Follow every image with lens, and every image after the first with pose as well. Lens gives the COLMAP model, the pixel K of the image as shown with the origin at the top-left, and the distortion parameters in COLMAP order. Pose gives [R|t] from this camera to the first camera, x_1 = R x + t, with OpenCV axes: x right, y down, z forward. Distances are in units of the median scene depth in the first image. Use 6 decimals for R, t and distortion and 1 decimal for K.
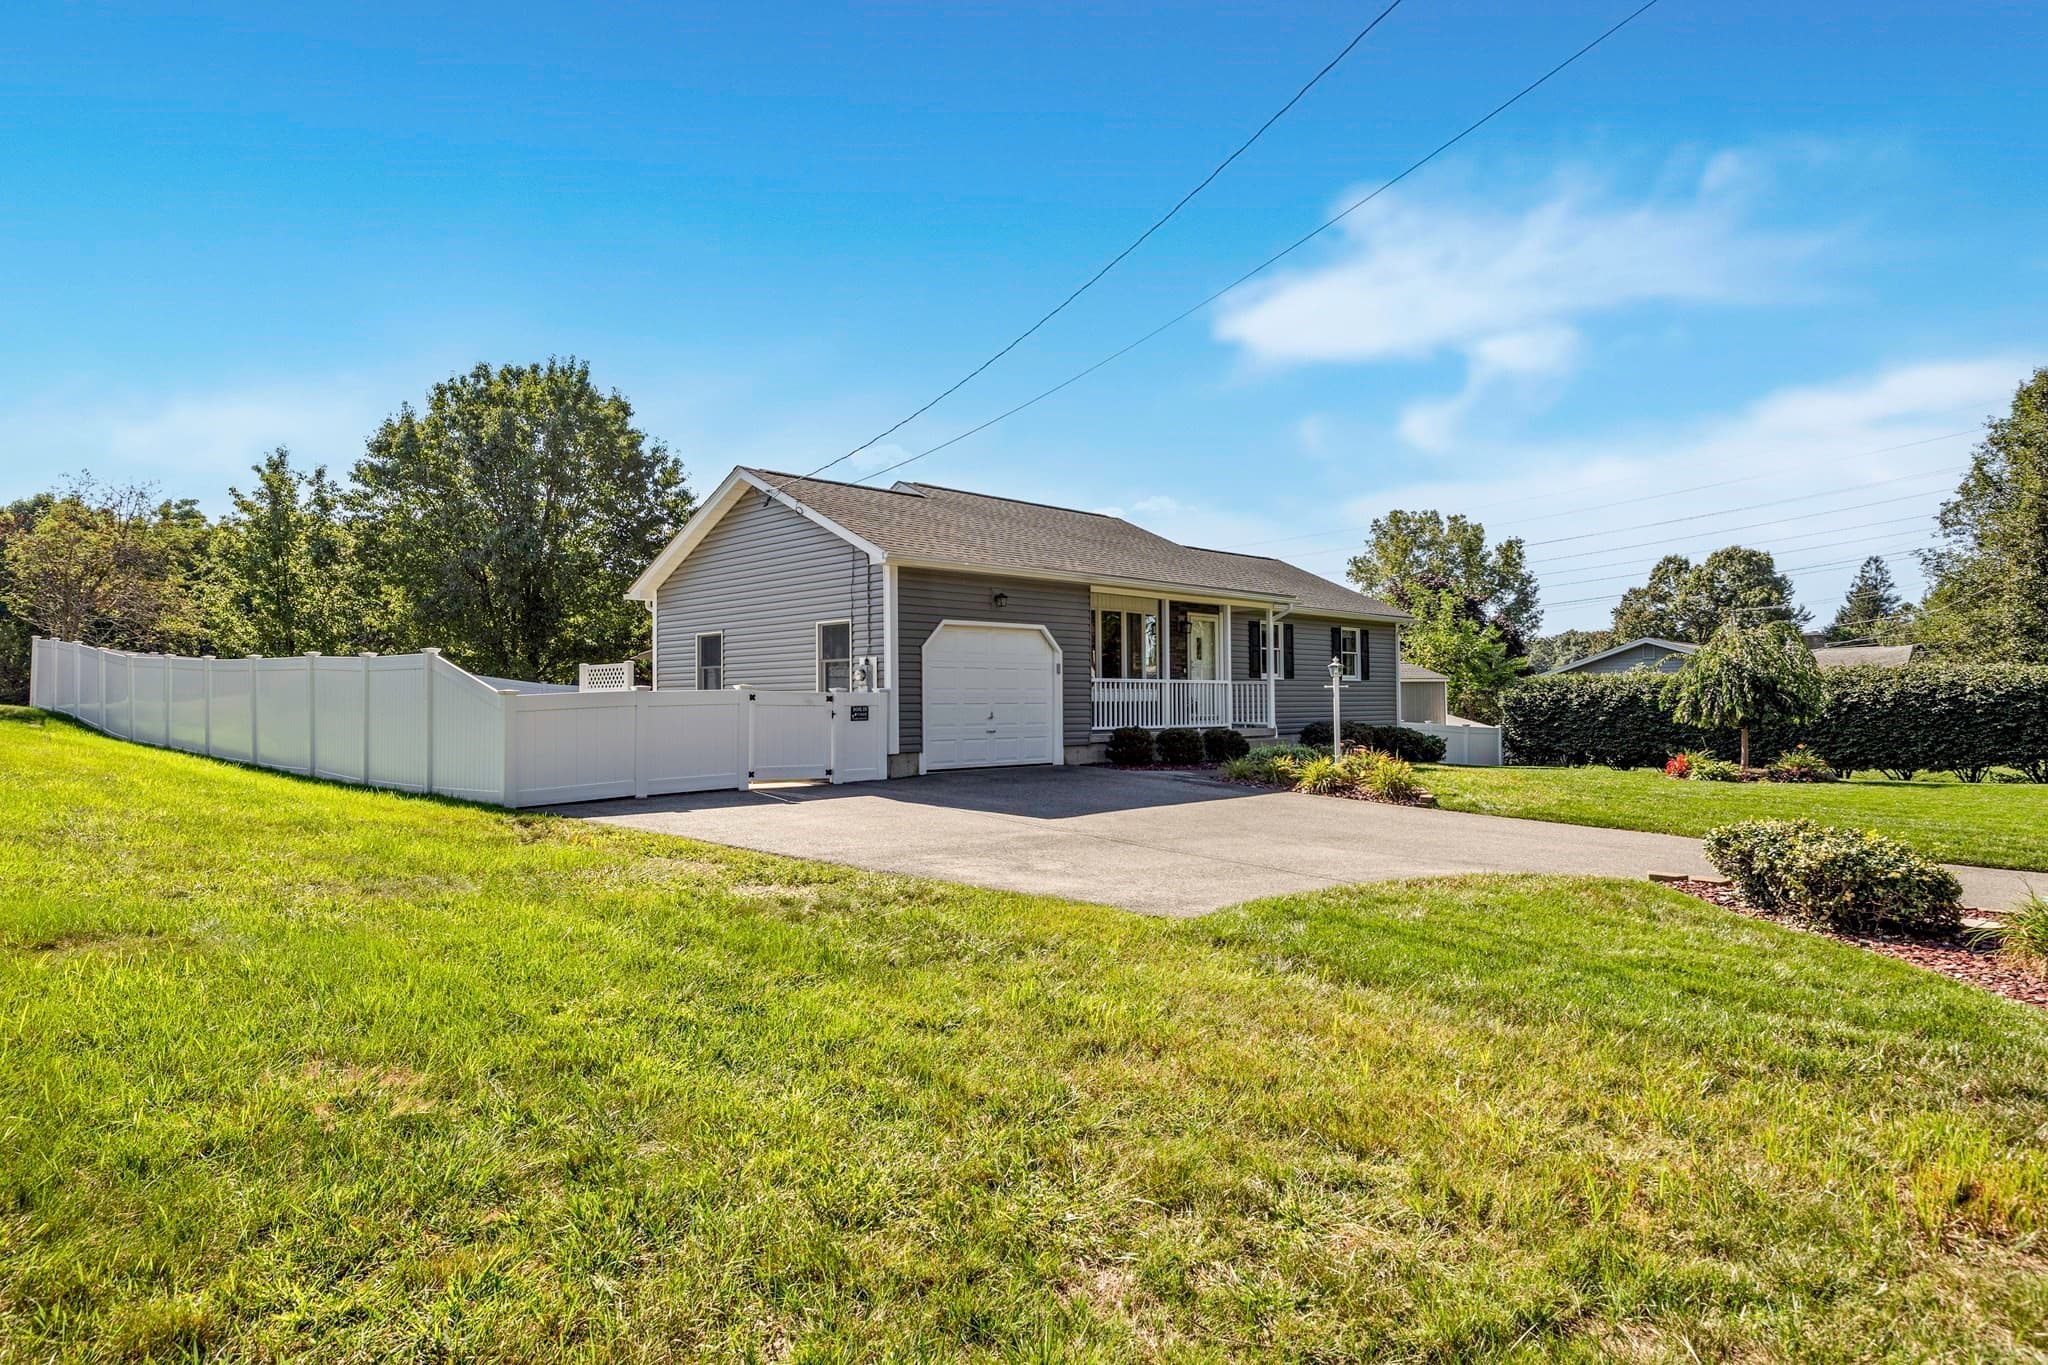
lens RADIAL K [[1099.8, 0, 1024.0], [0, 1099.8, 682.5], [0, 0, 1]] dist [-0.000595, -0.000820]
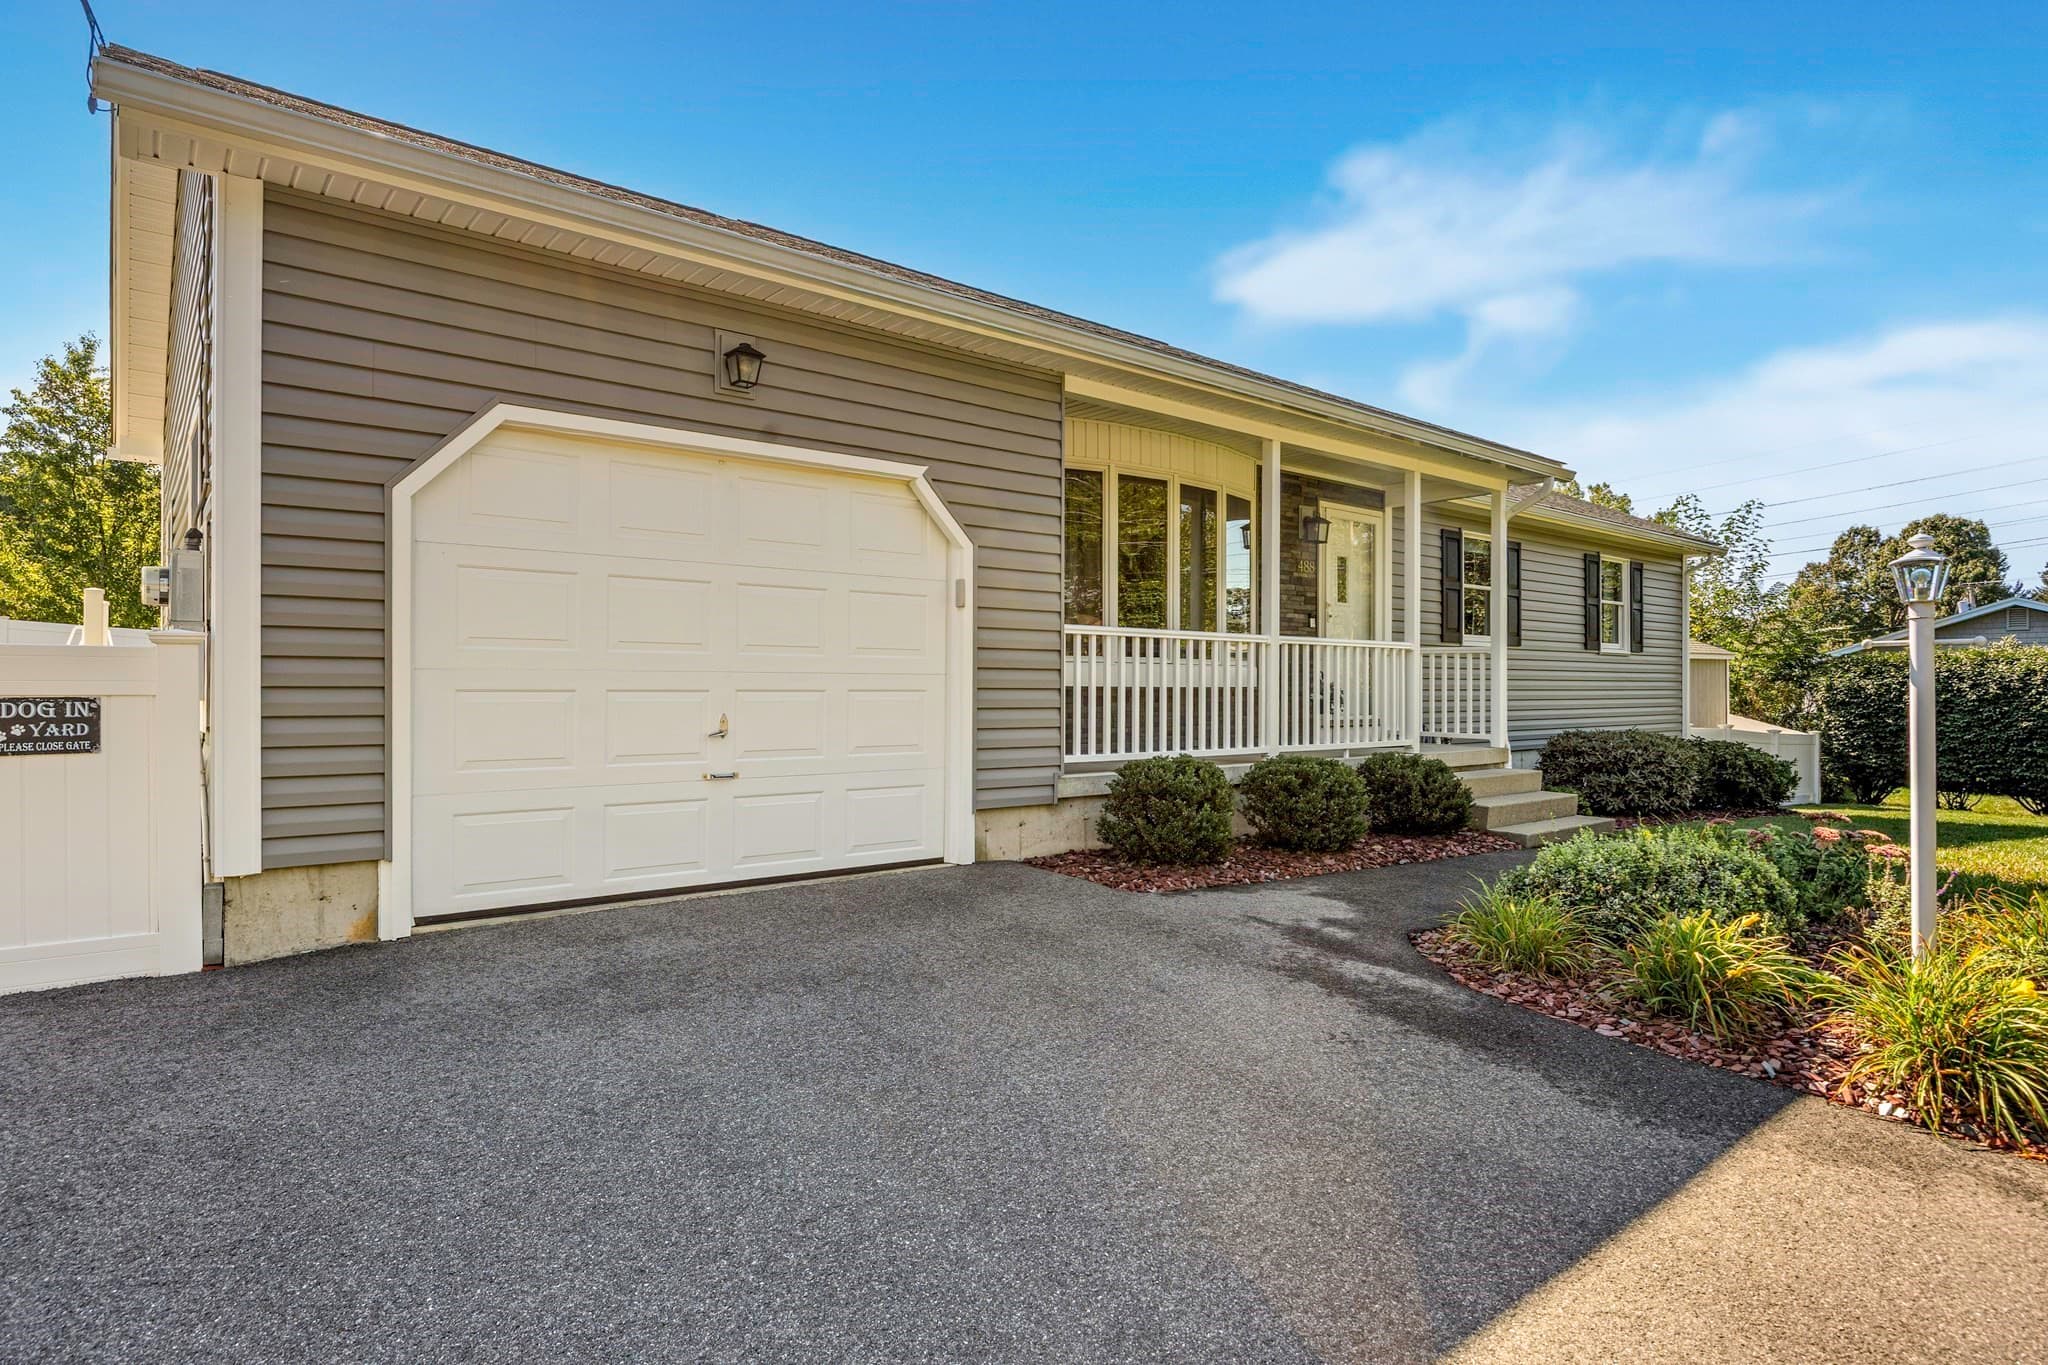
lens RADIAL K [[1099.8, 0, 1024.0], [0, 1099.8, 682.5], [0, 0, 1]] dist [-0.000595, -0.000820]
pose [[0.995388, 0.011619, -0.095229, 0.070295], [-0.009964, 0.999791, 0.017837, 0.007713], [0.095416, -0.016806, 0.995296, 0.530294]]
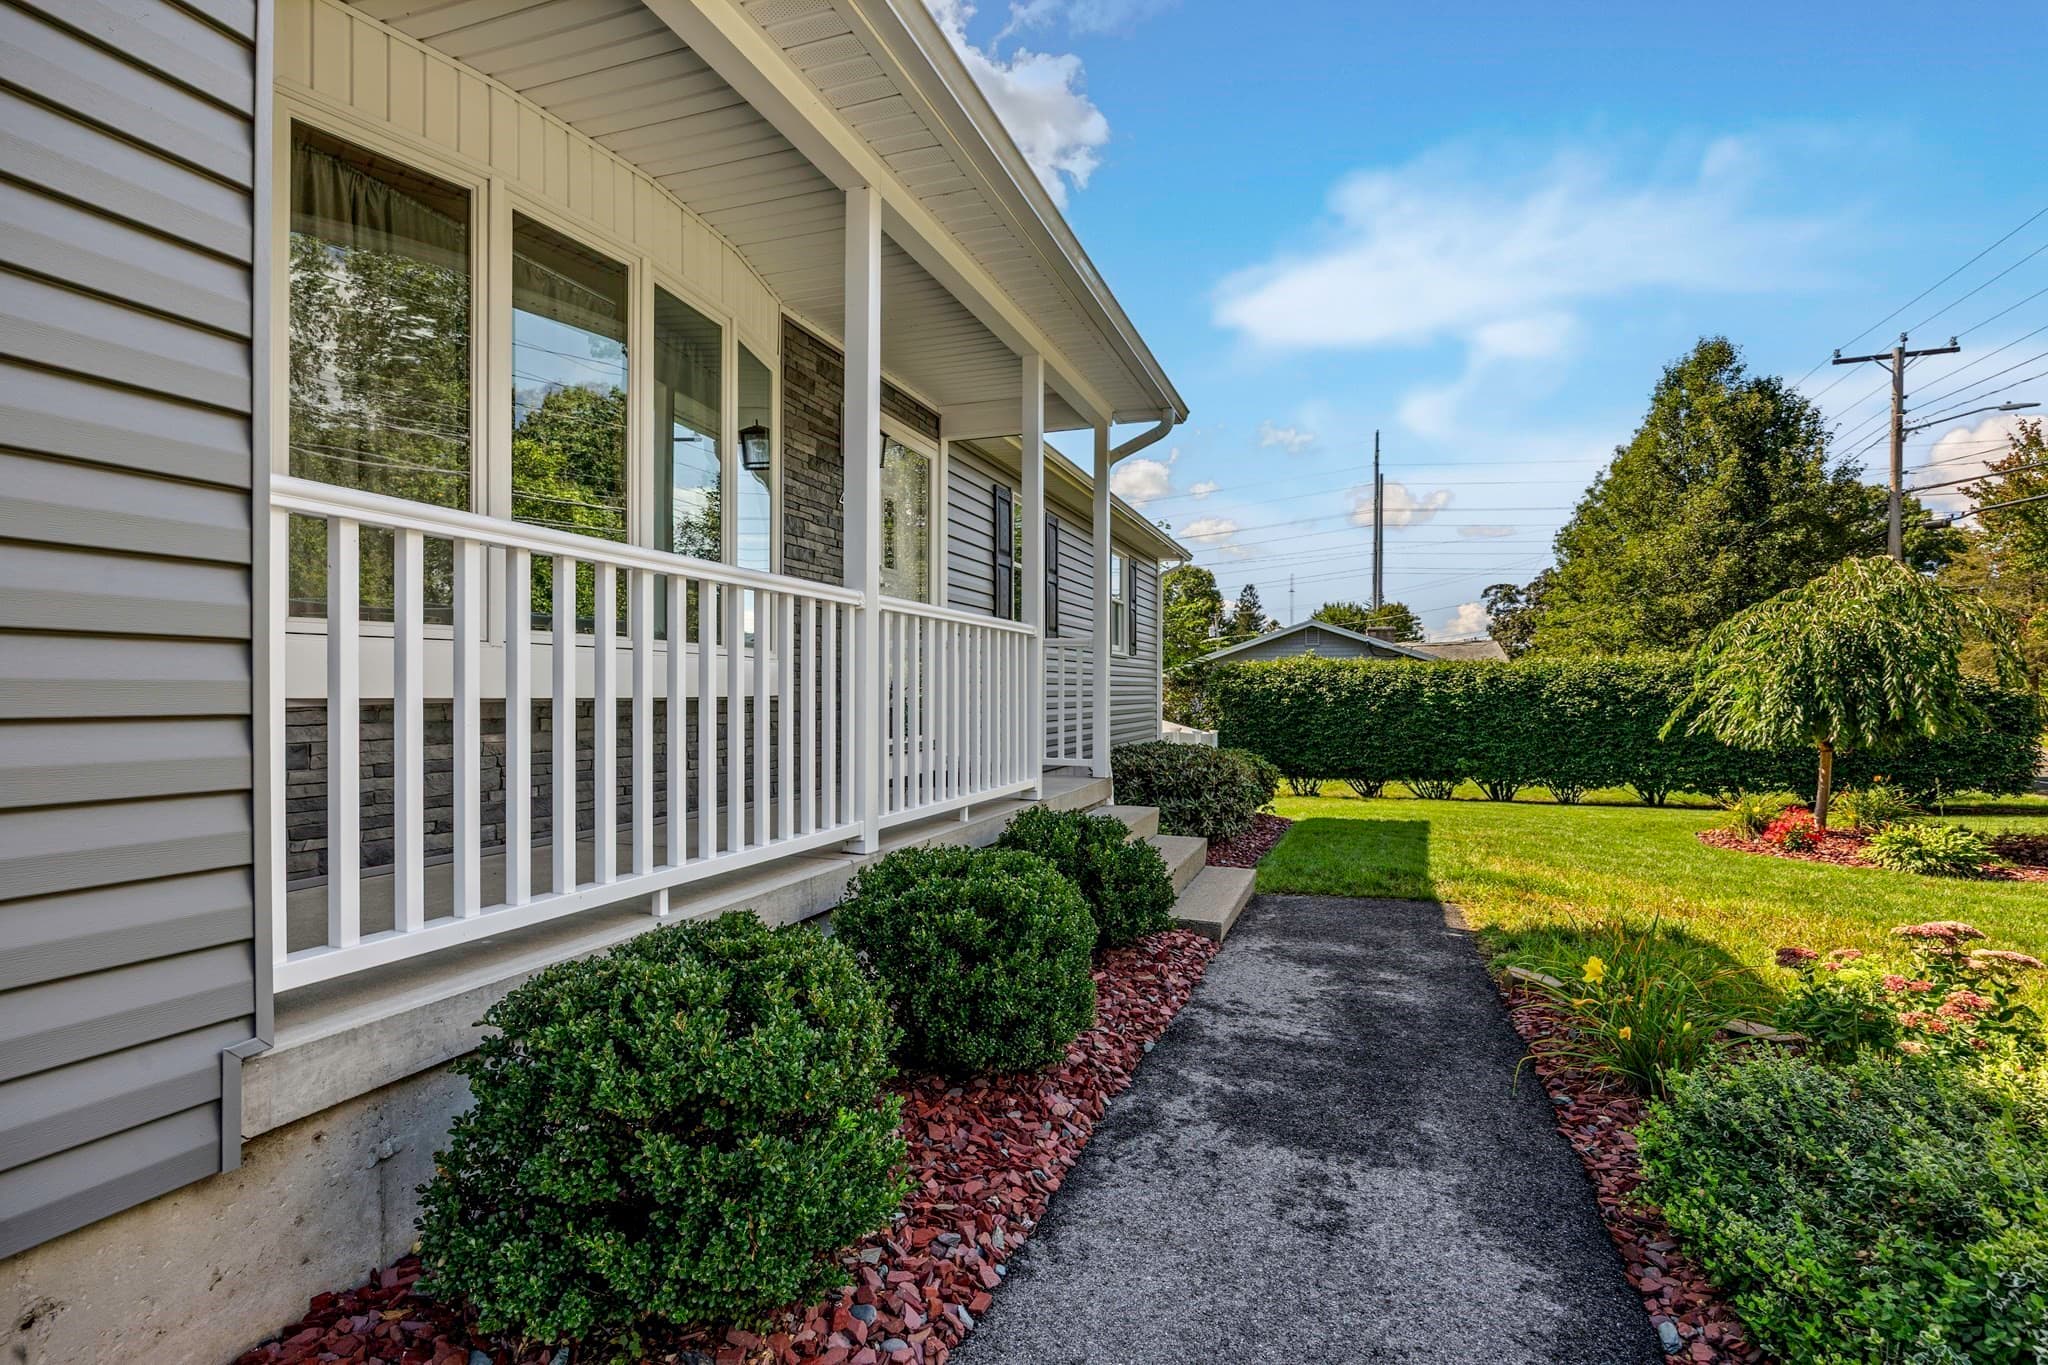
lens RADIAL K [[1011.4, 0, 1024.0], [0, 1011.4, 682.5], [0, 0, 1]] dist [0.003139, -0.000412]
pose [[0.899470, 0.010699, 0.436852, 0.069208], [-0.014229, 0.999887, 0.004810, 0.011453], [-0.436751, -0.010542, 0.899521, 0.749426]]
